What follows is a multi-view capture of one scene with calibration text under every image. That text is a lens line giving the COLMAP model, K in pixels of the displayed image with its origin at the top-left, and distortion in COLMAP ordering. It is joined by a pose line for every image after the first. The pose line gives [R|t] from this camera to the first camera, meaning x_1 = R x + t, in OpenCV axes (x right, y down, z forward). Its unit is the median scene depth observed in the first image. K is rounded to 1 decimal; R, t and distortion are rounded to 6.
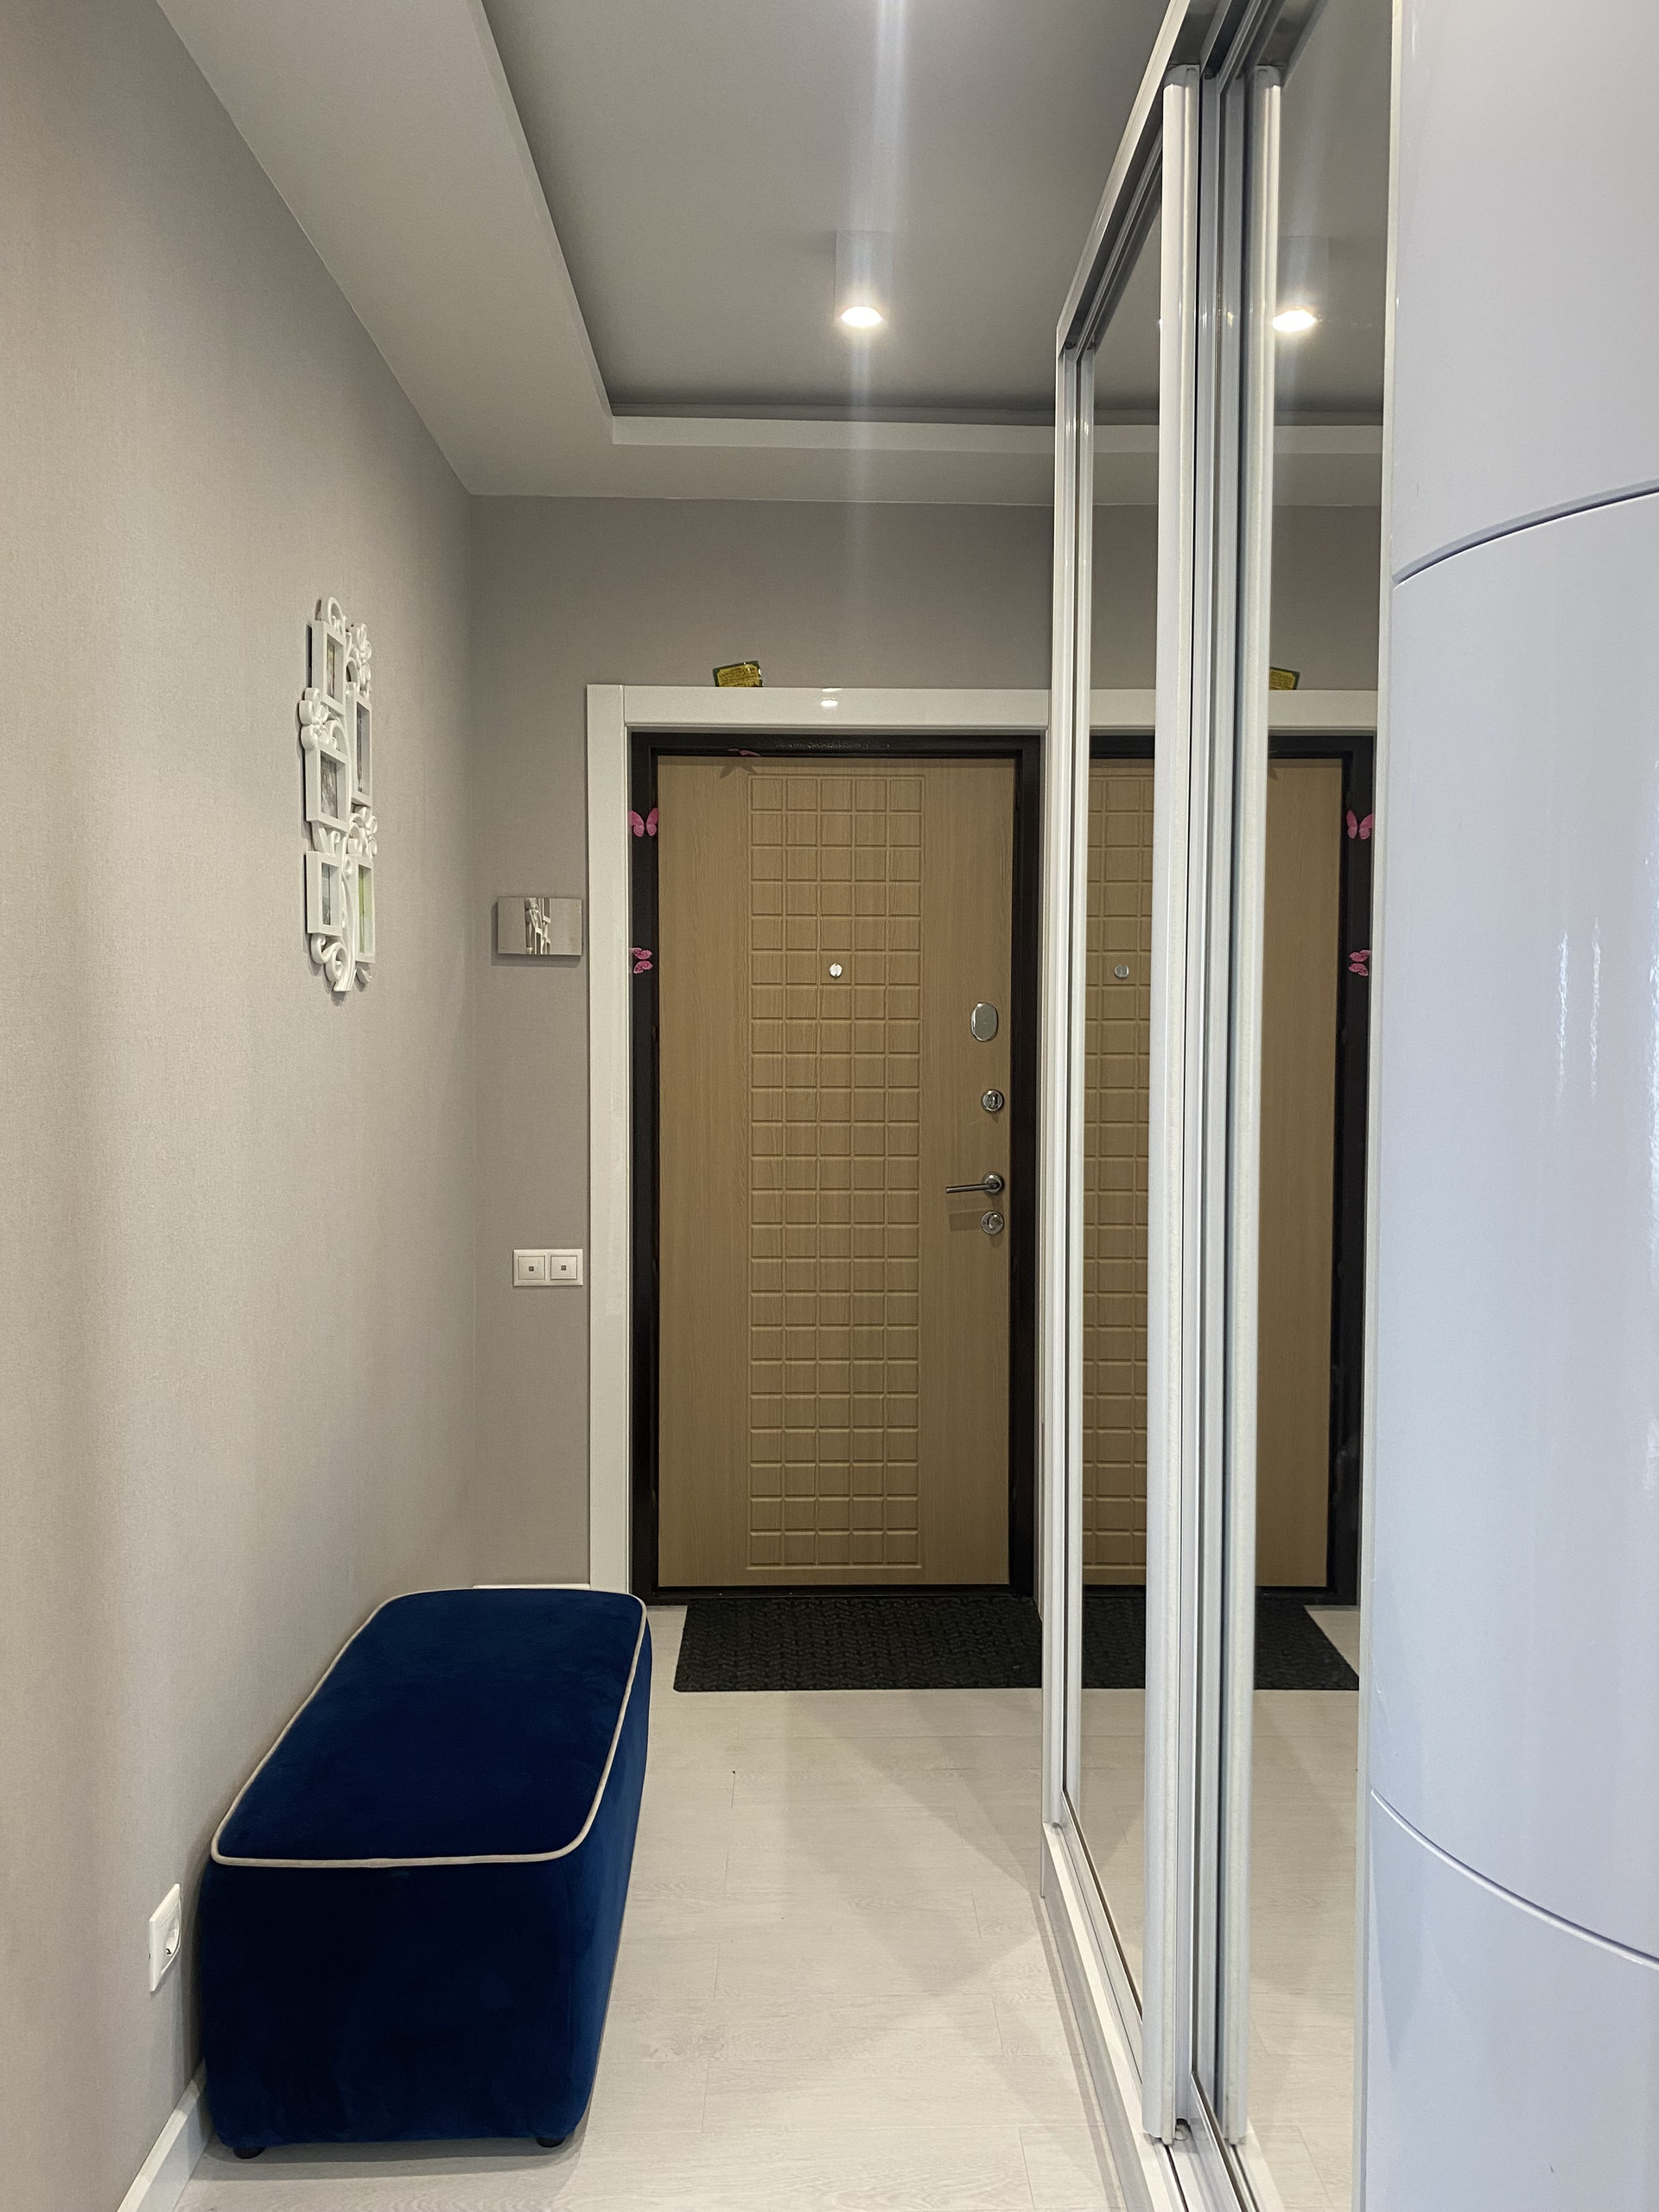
lens RADIAL K [[1712.4, 0, 834.4], [0, 1712.4, 1104.5], [0, 0, 1]] dist [0.004992, -0.031402]
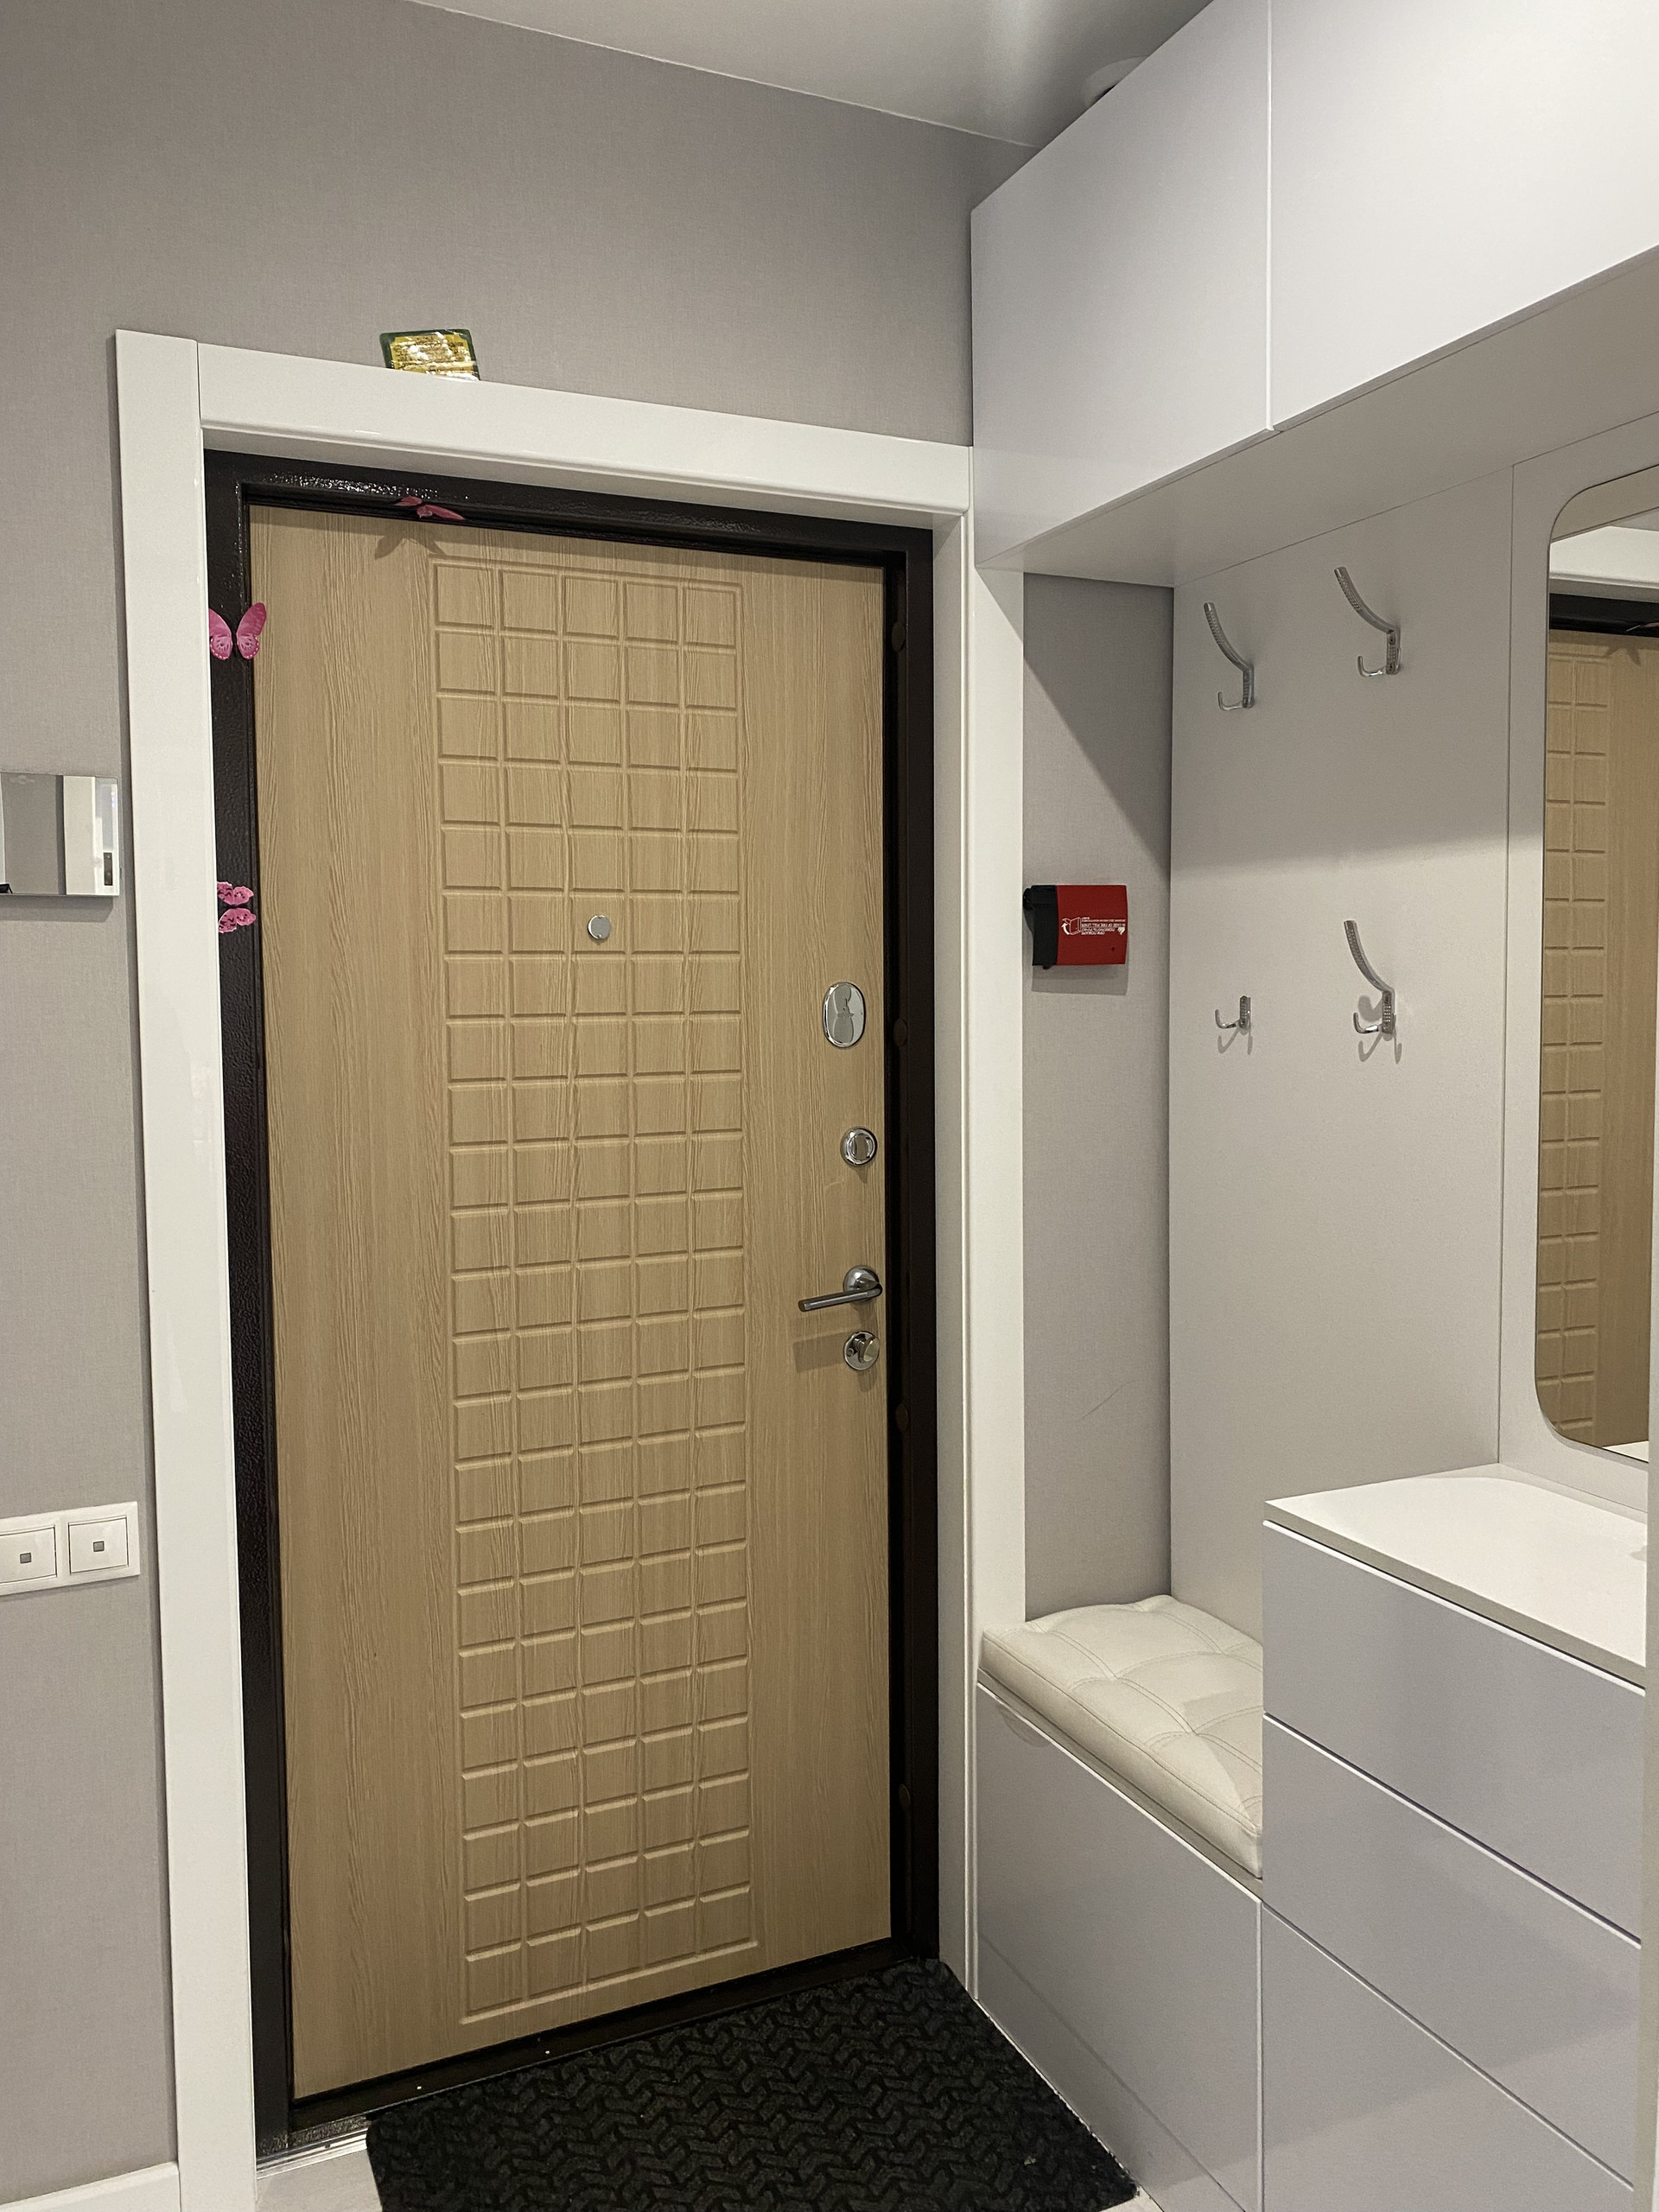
lens RADIAL K [[1712.4, 0, 851.5], [0, 1712.4, 1066.5], [0, 0, 1]] dist [0.004992, -0.031402]
pose [[0.917757, -0.032247, 0.395832, -0.144972], [0.026090, 0.999440, 0.020930, -0.042763], [-0.396285, -0.008881, 0.918084, 0.460286]]
